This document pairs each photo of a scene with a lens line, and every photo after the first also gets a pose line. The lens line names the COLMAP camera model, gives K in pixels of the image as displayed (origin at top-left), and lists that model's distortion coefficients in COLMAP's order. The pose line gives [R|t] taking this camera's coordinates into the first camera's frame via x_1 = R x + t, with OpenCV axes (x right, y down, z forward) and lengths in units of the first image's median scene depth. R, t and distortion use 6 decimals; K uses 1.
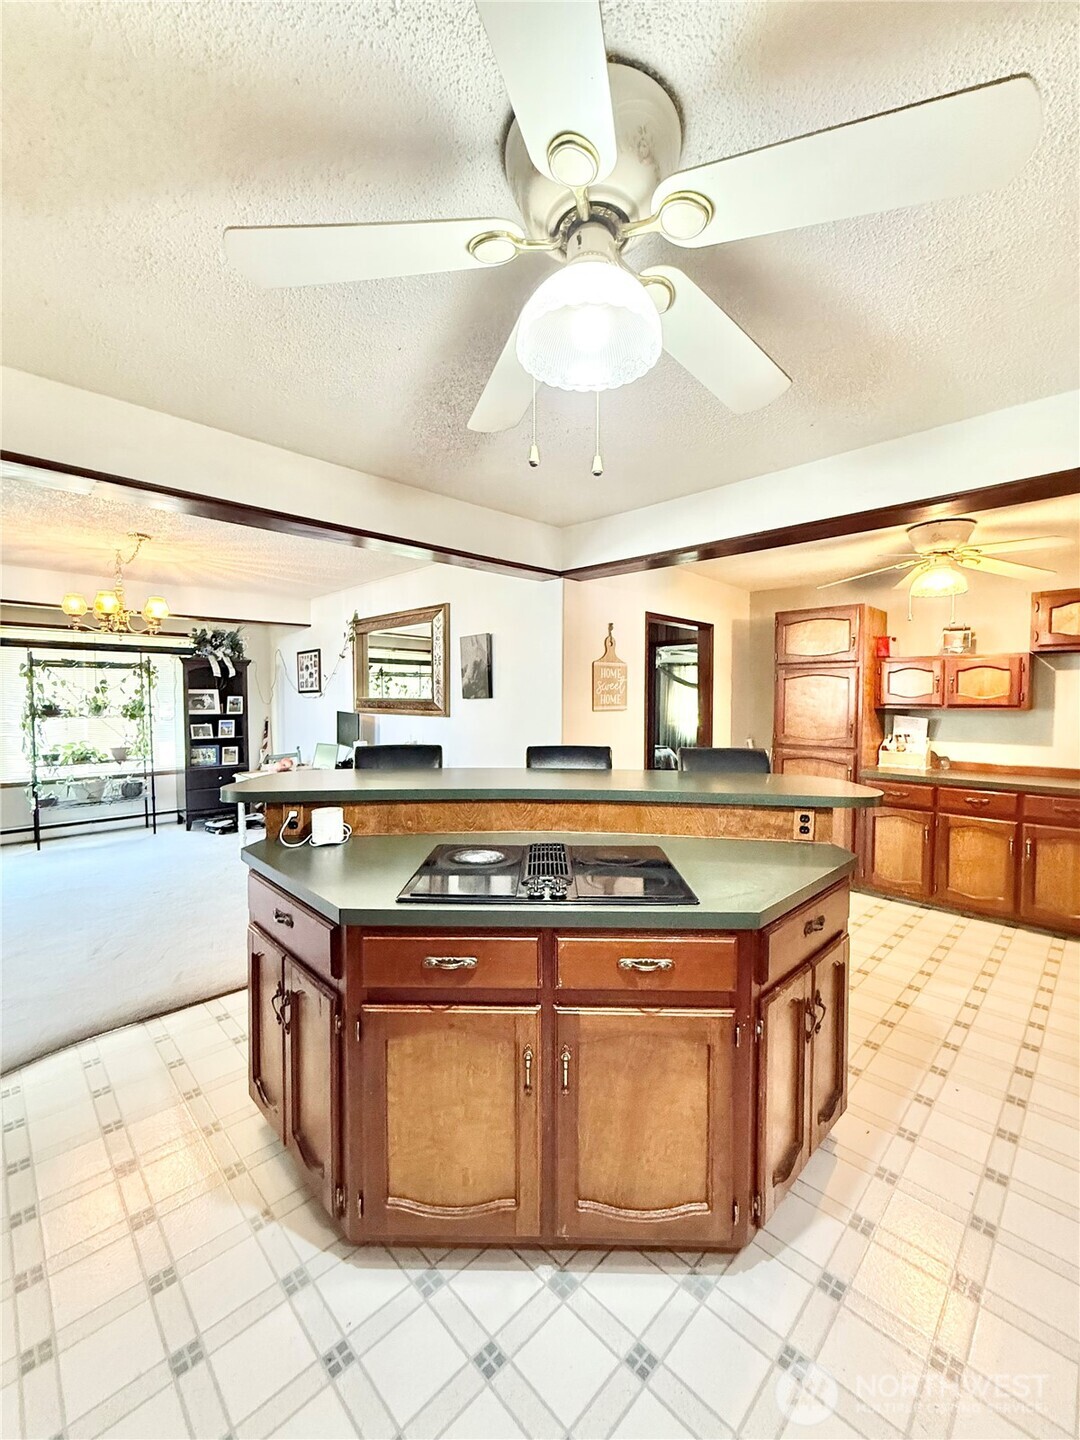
lens RADIAL K [[575.3, 0, 535.7], [0, 575.3, 714.2], [0, 0, 1]] dist [-0.003014, 0.000097]
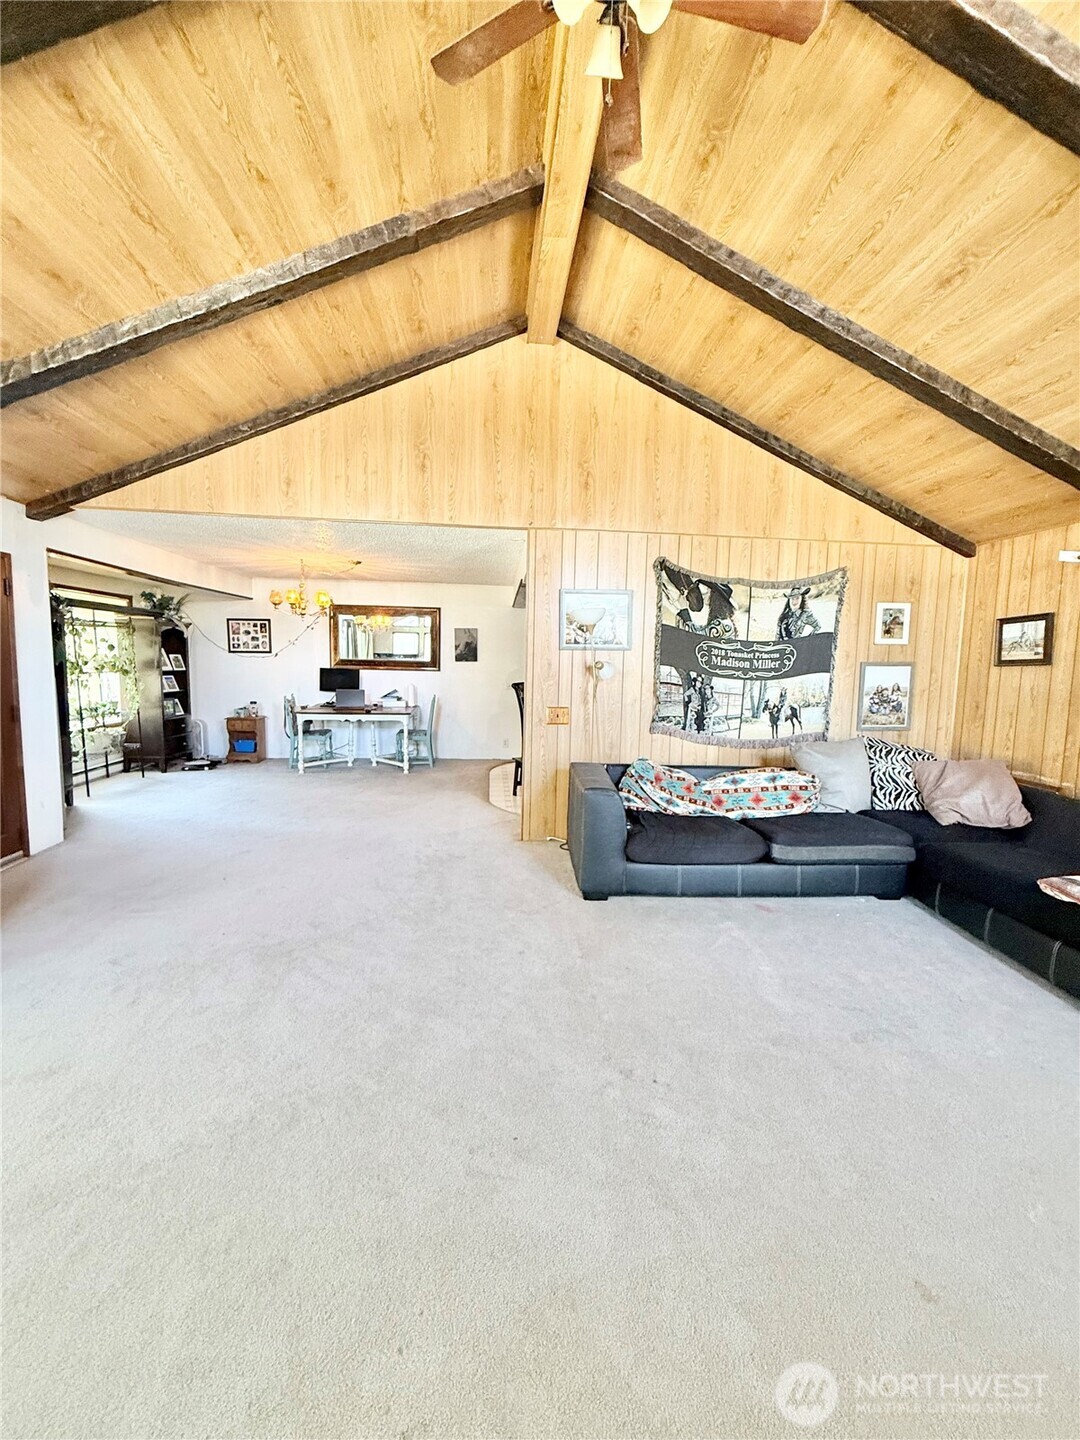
lens RADIAL K [[575.3, 0, 547.2], [0, 575.3, 714.7], [0, 0, 1]] dist [-0.003014, 0.000097]
pose [[0.623357, -0.064728, 0.779254, -1.004206], [0.003152, 0.996768, 0.080274, -0.001927], [-0.781931, -0.047583, 0.621546, -0.295219]]
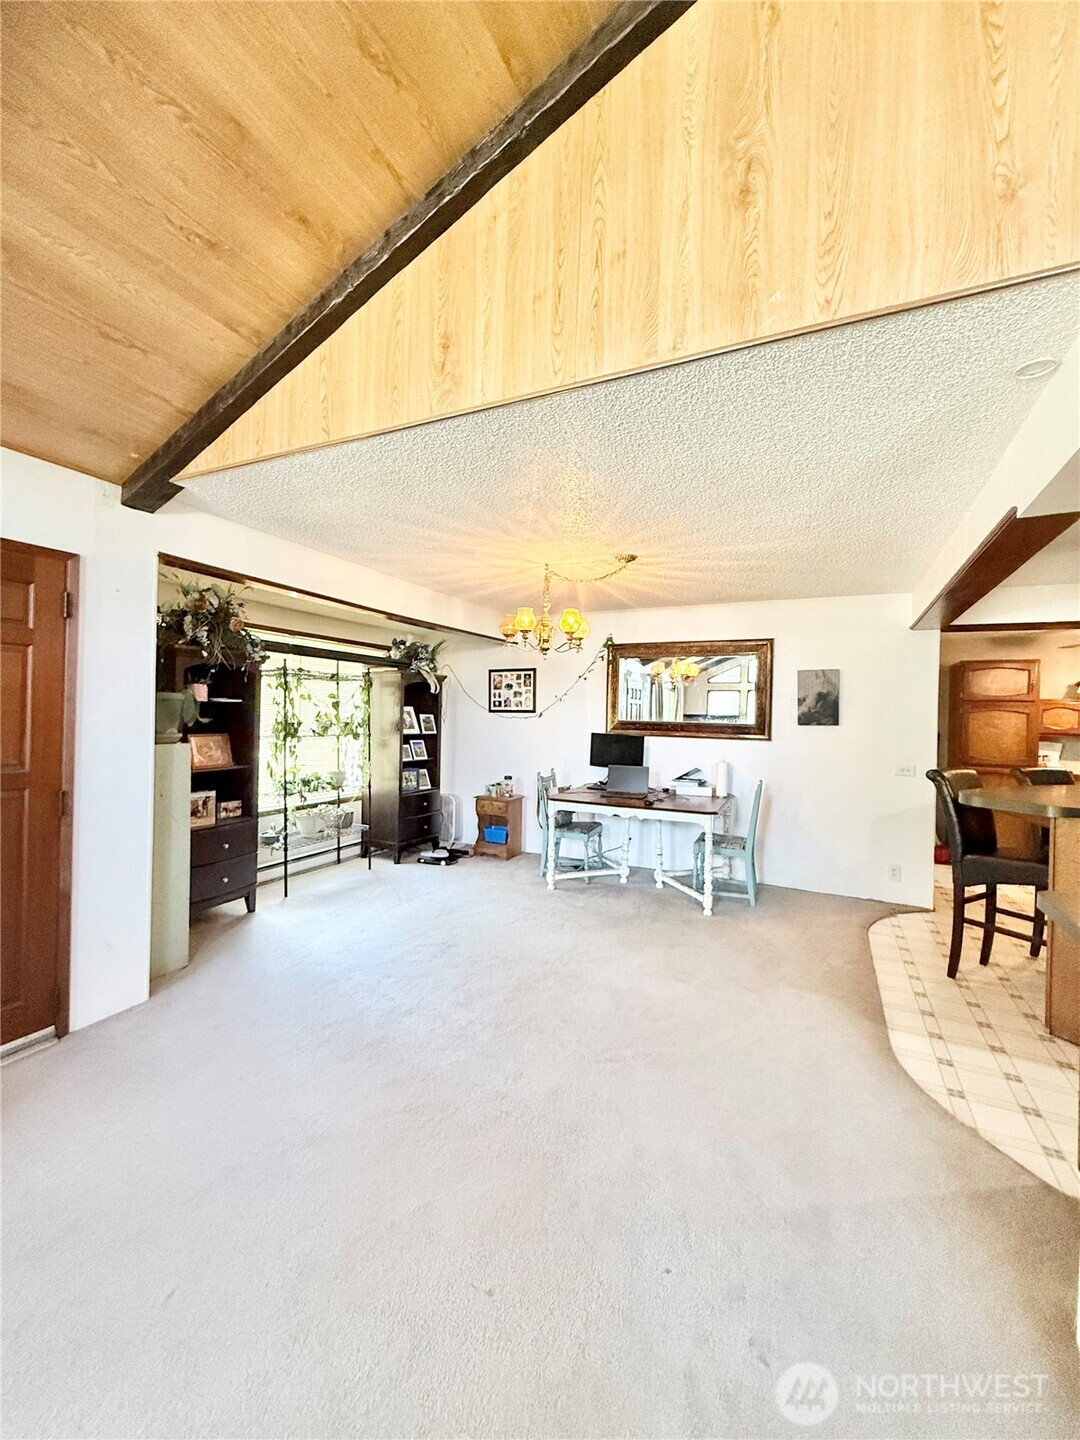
lens RADIAL K [[575.3, 0, 540.3], [0, 575.3, 716.2], [0, 0, 1]] dist [-0.003014, 0.000097]
pose [[0.942283, 0.018058, 0.334331, -0.693212], [-0.010483, 0.999646, -0.024449, -0.008078], [-0.334654, 0.019533, 0.942138, 0.075114]]
